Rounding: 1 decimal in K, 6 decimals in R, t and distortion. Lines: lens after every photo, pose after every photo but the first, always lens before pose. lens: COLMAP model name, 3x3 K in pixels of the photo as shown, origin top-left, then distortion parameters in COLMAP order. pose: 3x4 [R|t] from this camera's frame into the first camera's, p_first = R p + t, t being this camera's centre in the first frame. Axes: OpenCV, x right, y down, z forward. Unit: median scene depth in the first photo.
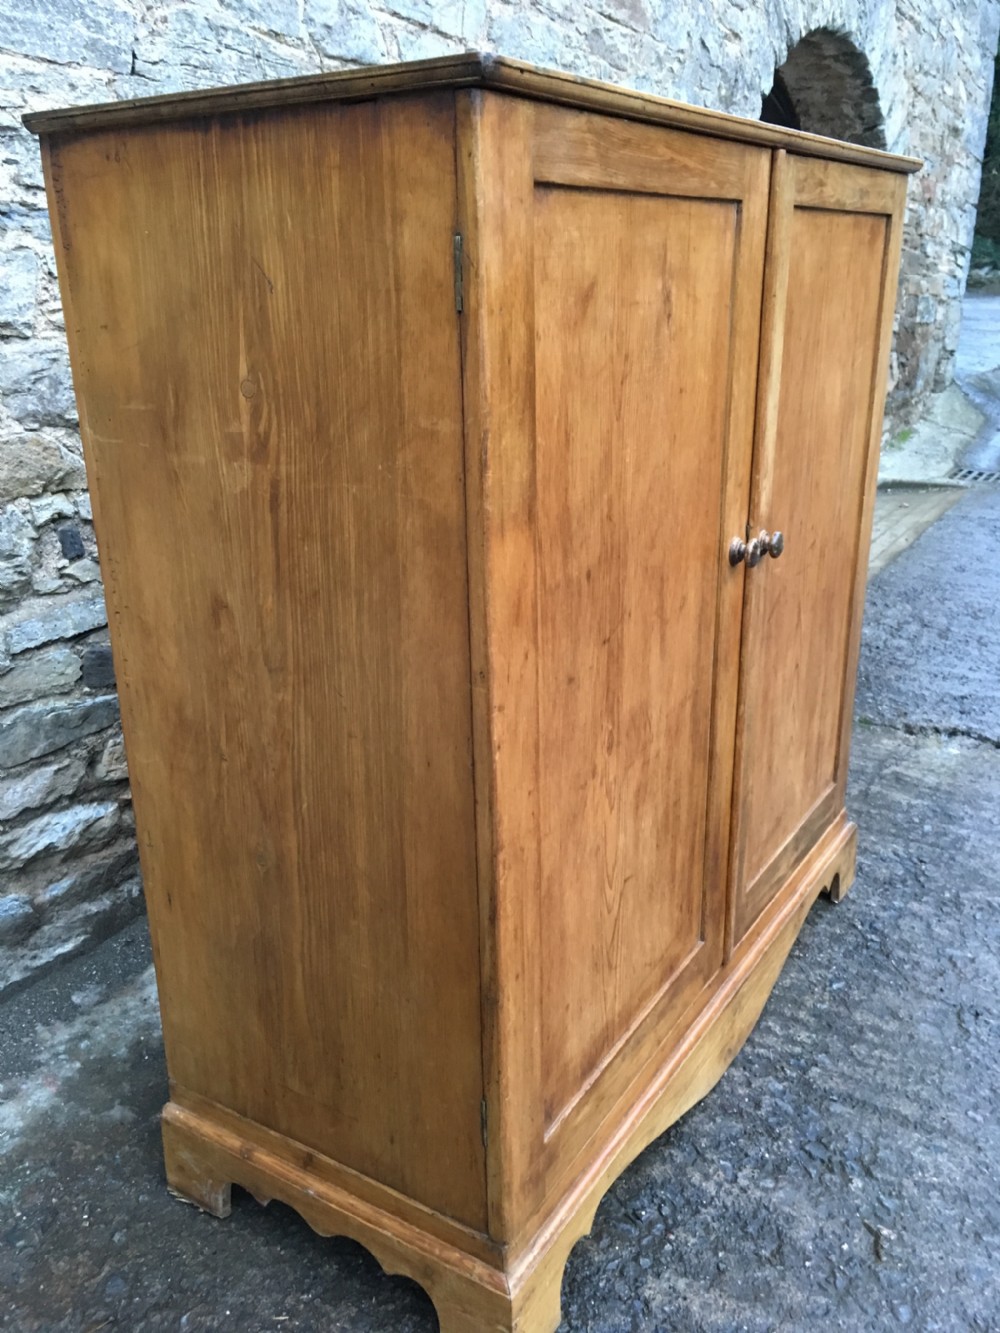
lens RADIAL K [[1126.7, 0, 488.3], [0, 1126.7, 669.7], [0, 0, 1]] dist [0.048657, -0.065652]
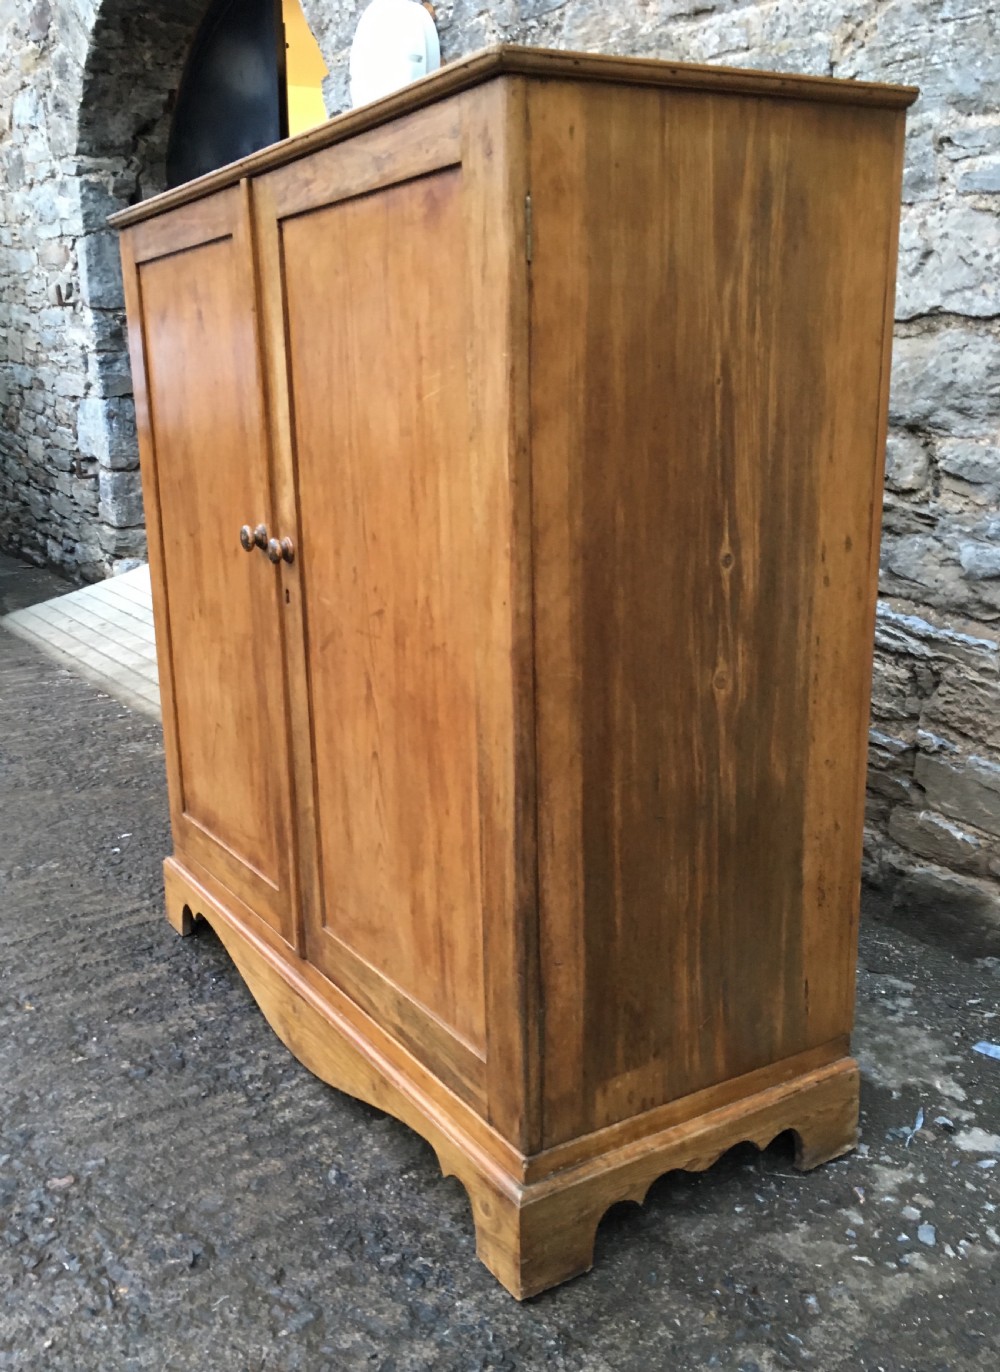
lens RADIAL K [[1258.3, 0, 462.9], [0, 1258.3, 713.0], [0, 0, 1]] dist [0.014536, 0.000000]
pose [[-0.436255, 0.263112, -0.860496, 1.335355], [-0.263172, 0.877172, 0.401635, -0.539186], [0.860478, 0.401674, -0.313427, 1.741151]]
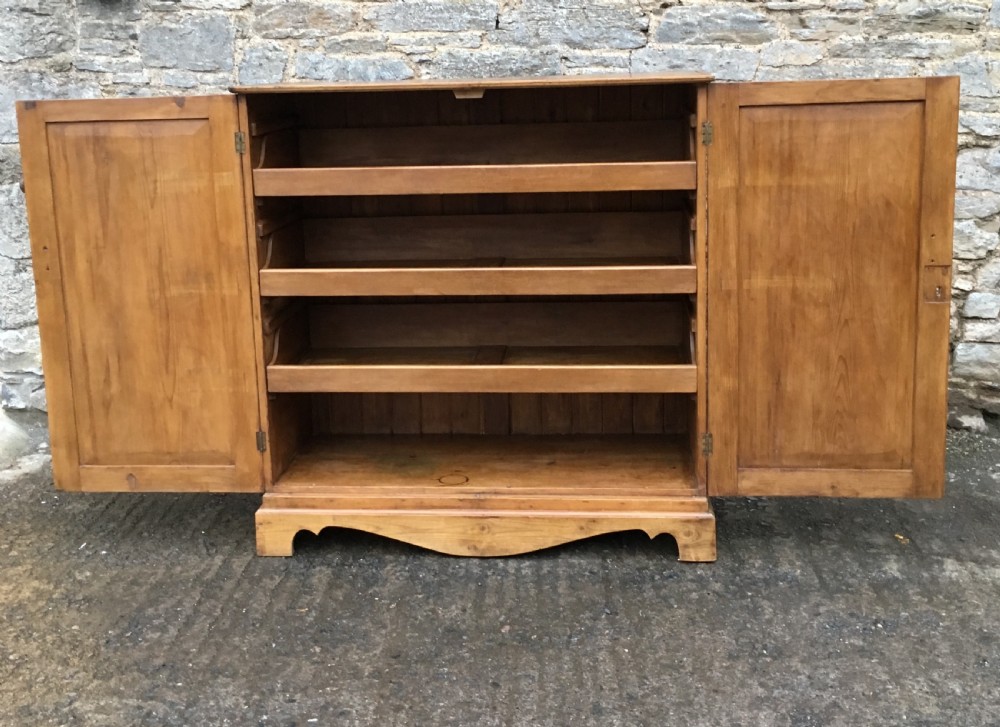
lens RADIAL K [[1174.2, 0, 497.7], [0, 1174.2, 281.4], [0, 0, 1]] dist [0.026061, 0.000000]
pose [[0.475410, 0.166479, -0.863869, 2.264010], [-0.275494, 0.960718, 0.033532, -0.186695], [0.835517, 0.222050, 0.502599, -0.019476]]
